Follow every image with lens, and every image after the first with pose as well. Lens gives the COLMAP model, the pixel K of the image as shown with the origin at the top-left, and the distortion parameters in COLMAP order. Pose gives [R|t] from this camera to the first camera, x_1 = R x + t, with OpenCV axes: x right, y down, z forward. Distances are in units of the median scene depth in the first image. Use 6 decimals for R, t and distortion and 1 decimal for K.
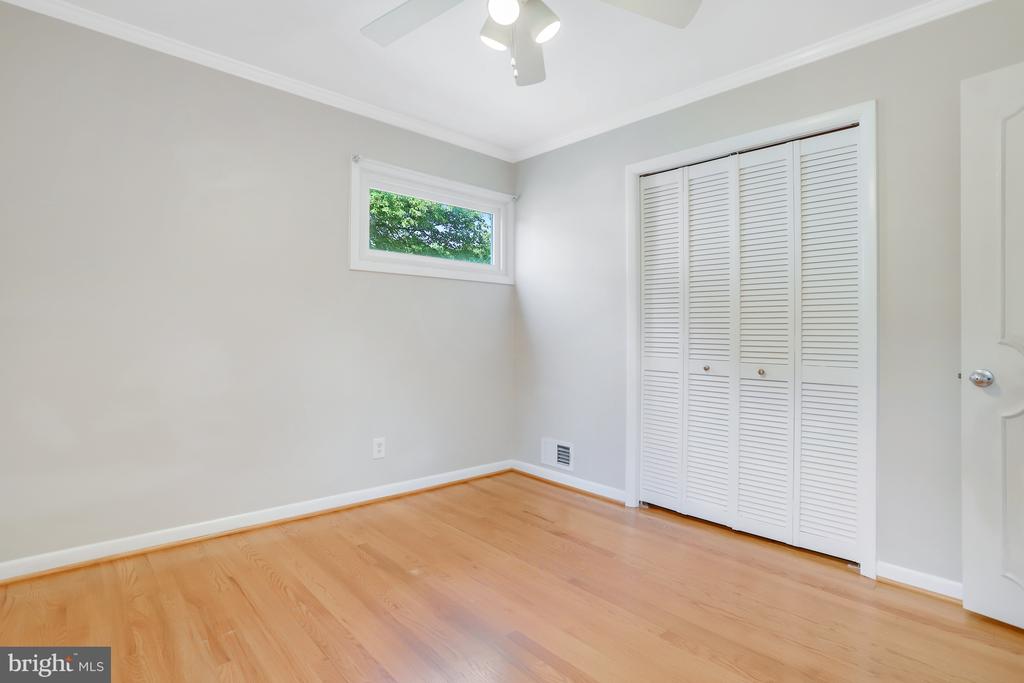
lens RADIAL K [[512.1, 0, 515.0], [0, 512.1, 338.4], [0, 0, 1]] dist [-0.048822, 0.004796]
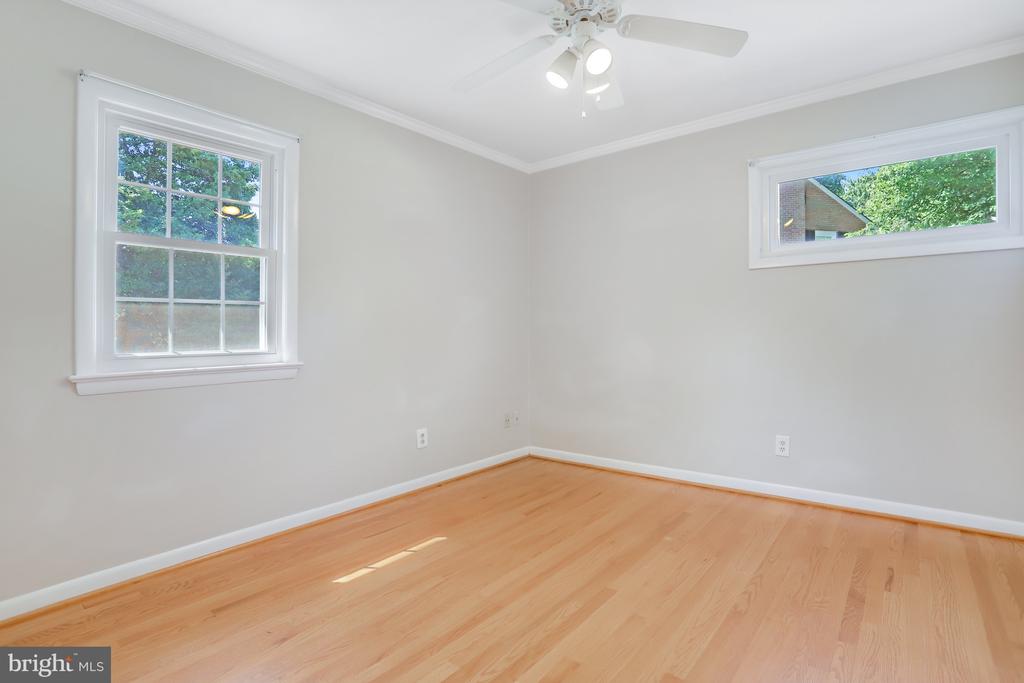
lens RADIAL K [[512.1, 0, 516.2], [0, 512.1, 342.7], [0, 0, 1]] dist [-0.048822, 0.004796]
pose [[0.152094, 0.000736, -0.988366, 0.637536], [-0.004445, 0.999990, 0.000061, 0.019678], [0.988356, 0.004384, 0.152096, 0.362836]]
